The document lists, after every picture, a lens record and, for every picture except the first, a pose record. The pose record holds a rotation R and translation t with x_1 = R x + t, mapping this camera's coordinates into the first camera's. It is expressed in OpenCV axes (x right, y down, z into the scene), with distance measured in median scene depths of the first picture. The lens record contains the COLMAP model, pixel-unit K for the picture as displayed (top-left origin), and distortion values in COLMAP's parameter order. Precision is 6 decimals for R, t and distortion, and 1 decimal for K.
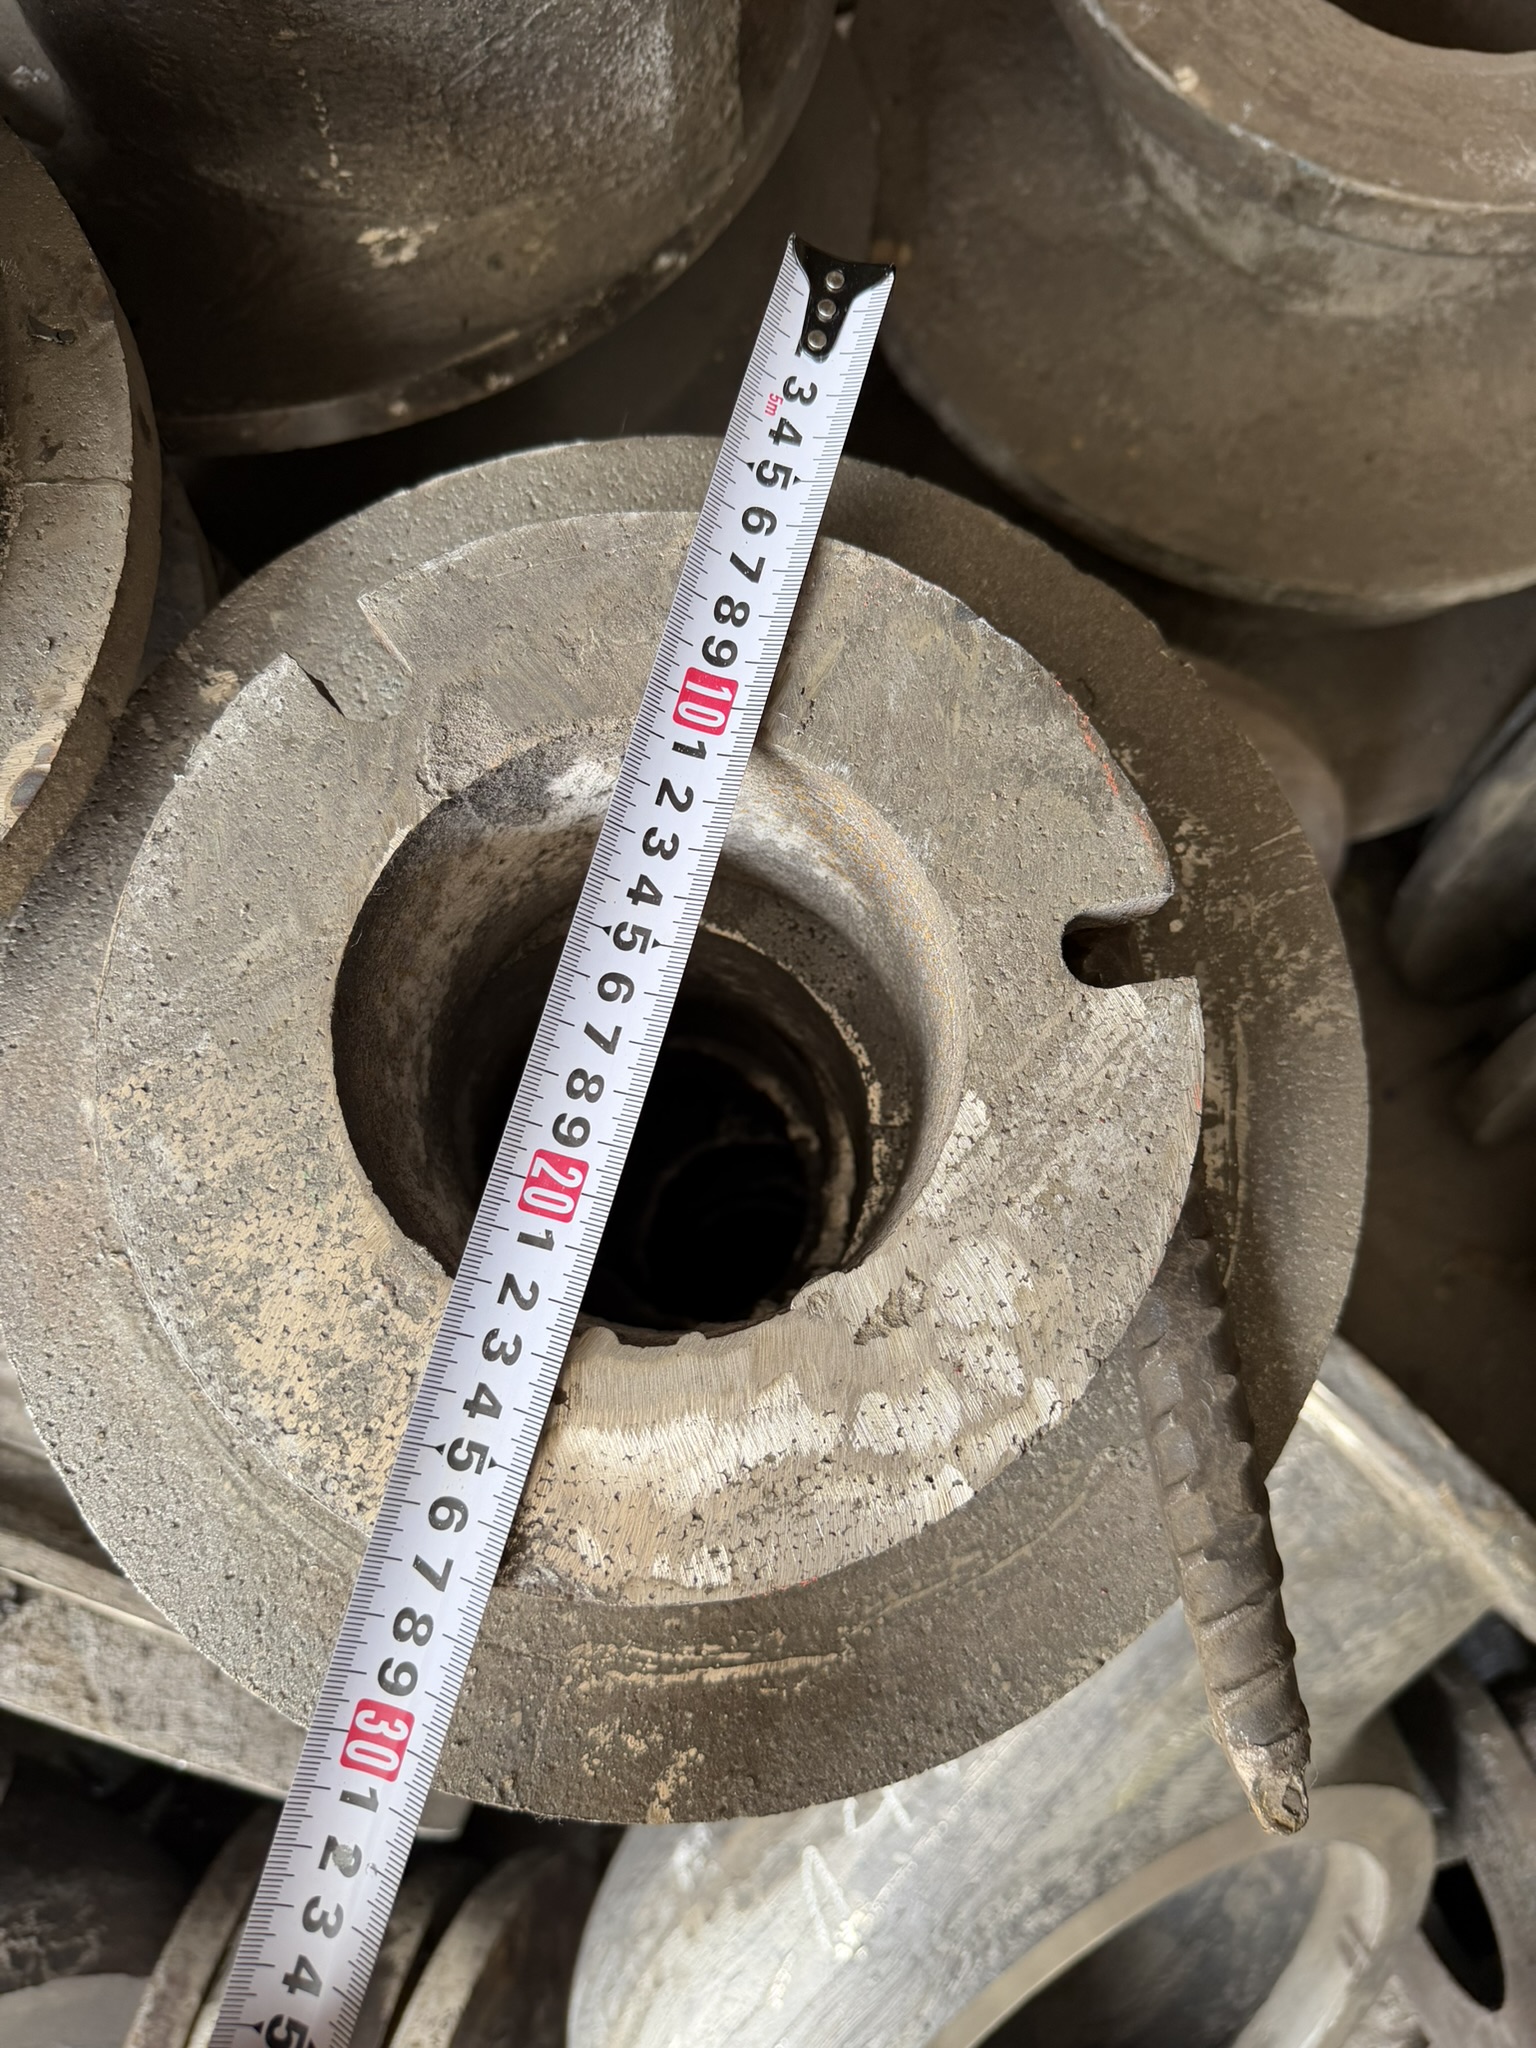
lens RADIAL K [[1432.2, 0, 768.0], [0, 1432.2, 1024.0], [0, 0, 1]] dist [0.129755, -0.252394]
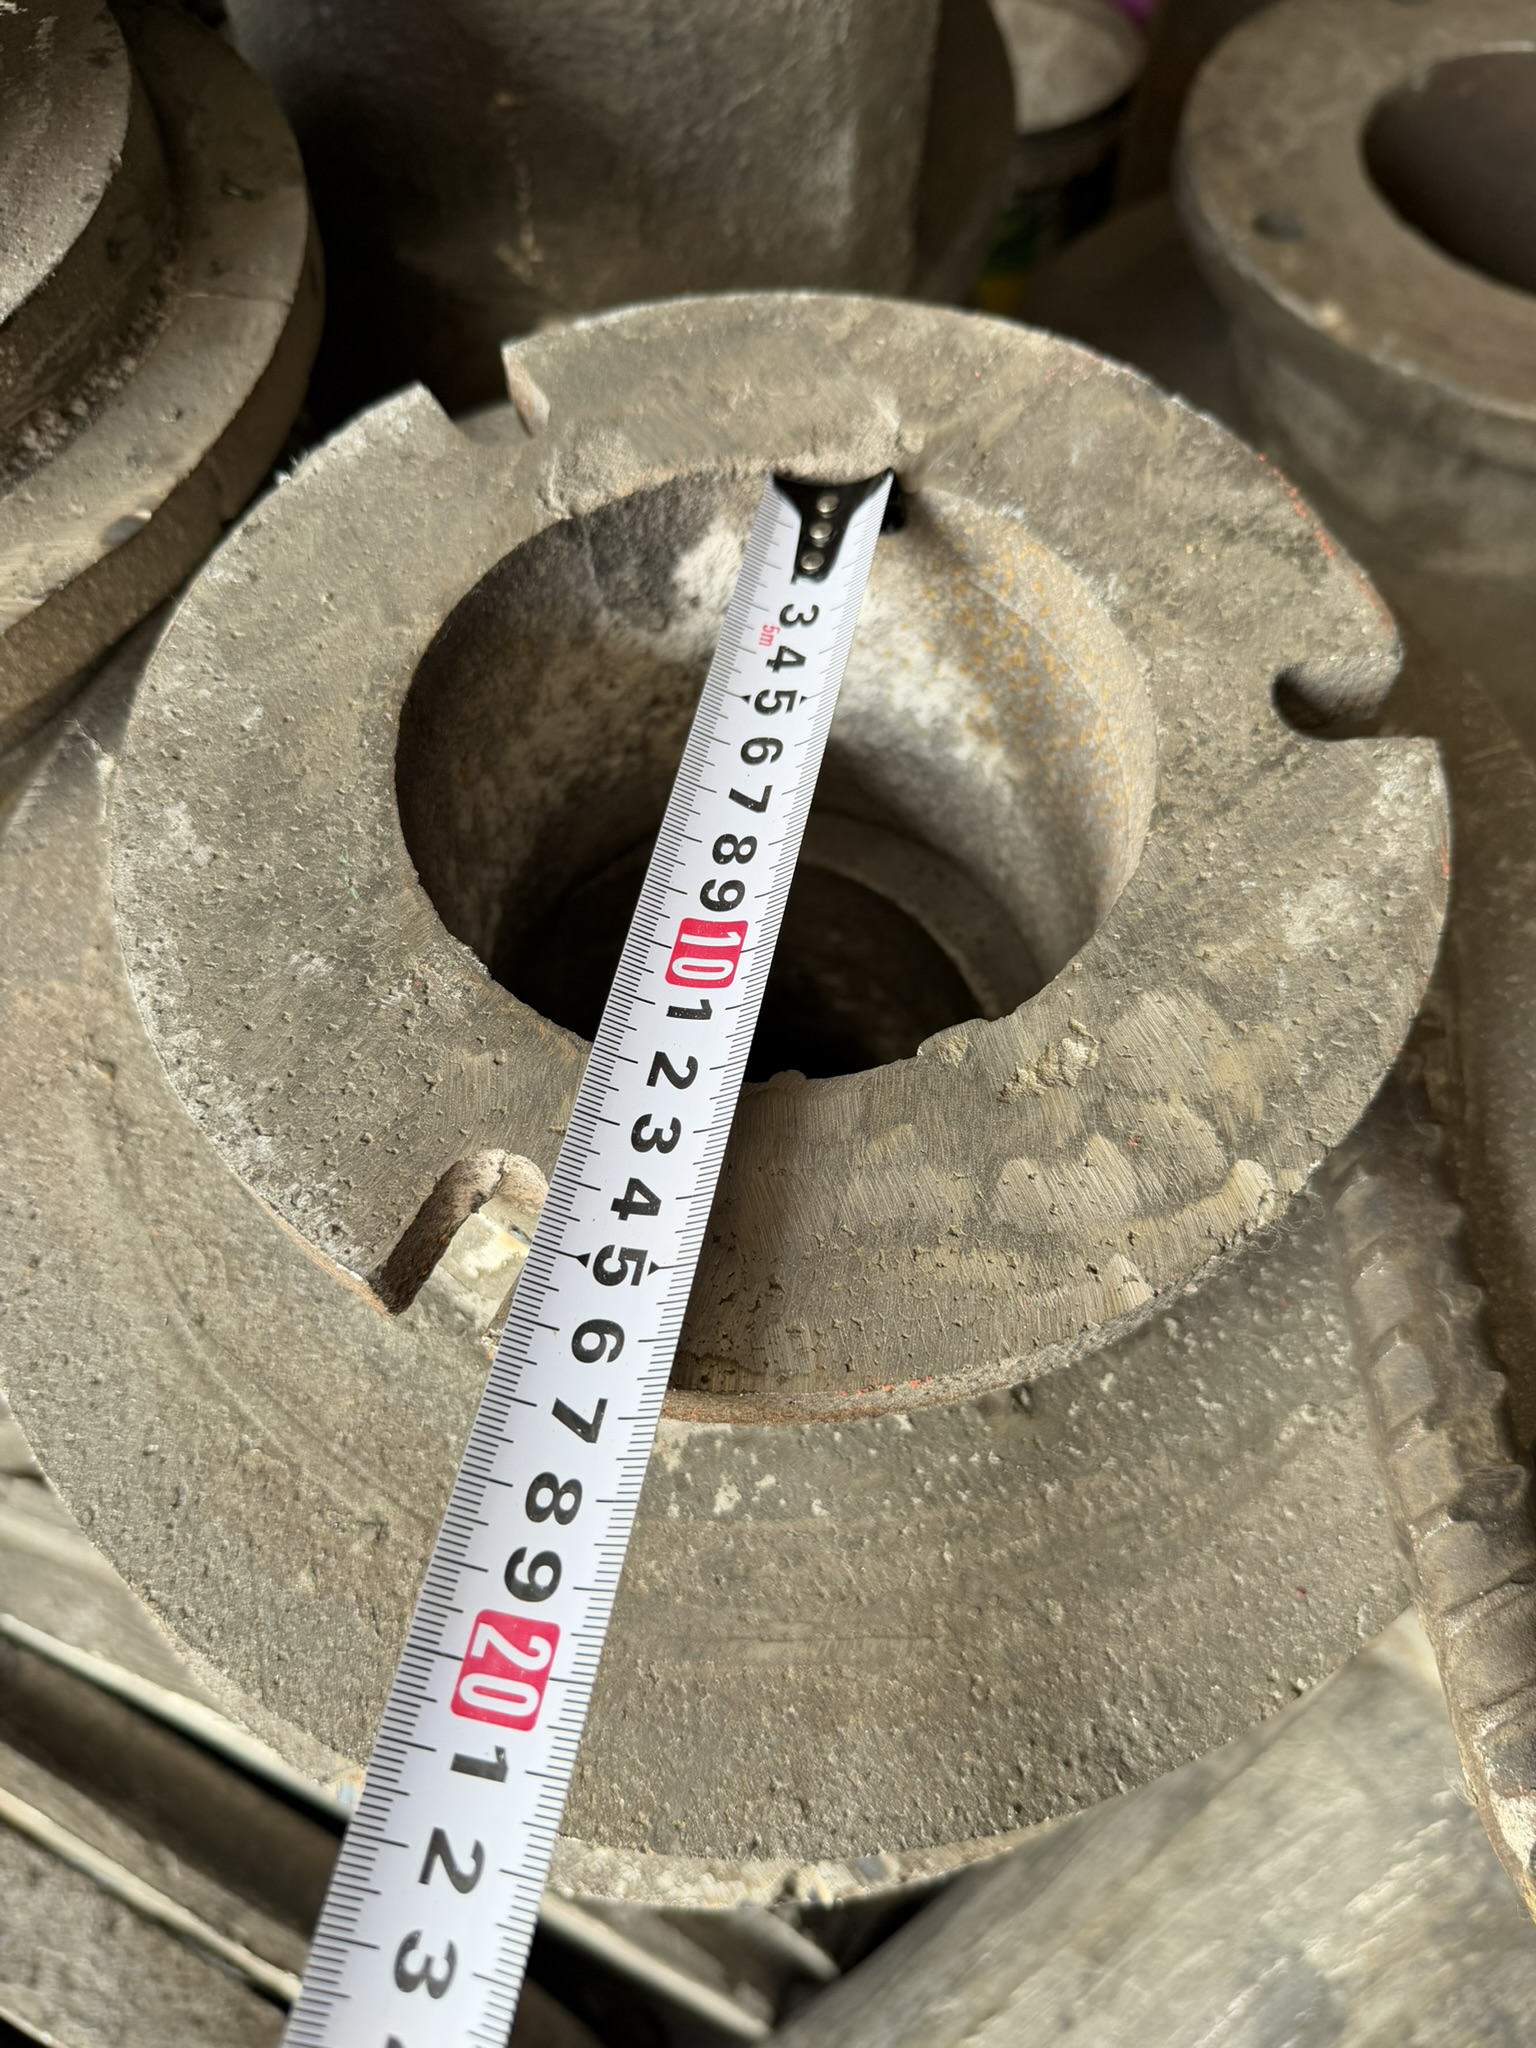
lens RADIAL K [[1479.1, 0, 768.0], [0, 1479.1, 1024.0], [0, 0, 1]] dist [0.004749, -0.052179]
pose [[0.994369, 0.086446, -0.061305, -0.015076], [-0.100165, 0.955566, -0.277239, 0.354601], [0.034614, 0.281818, 0.958843, 0.201296]]
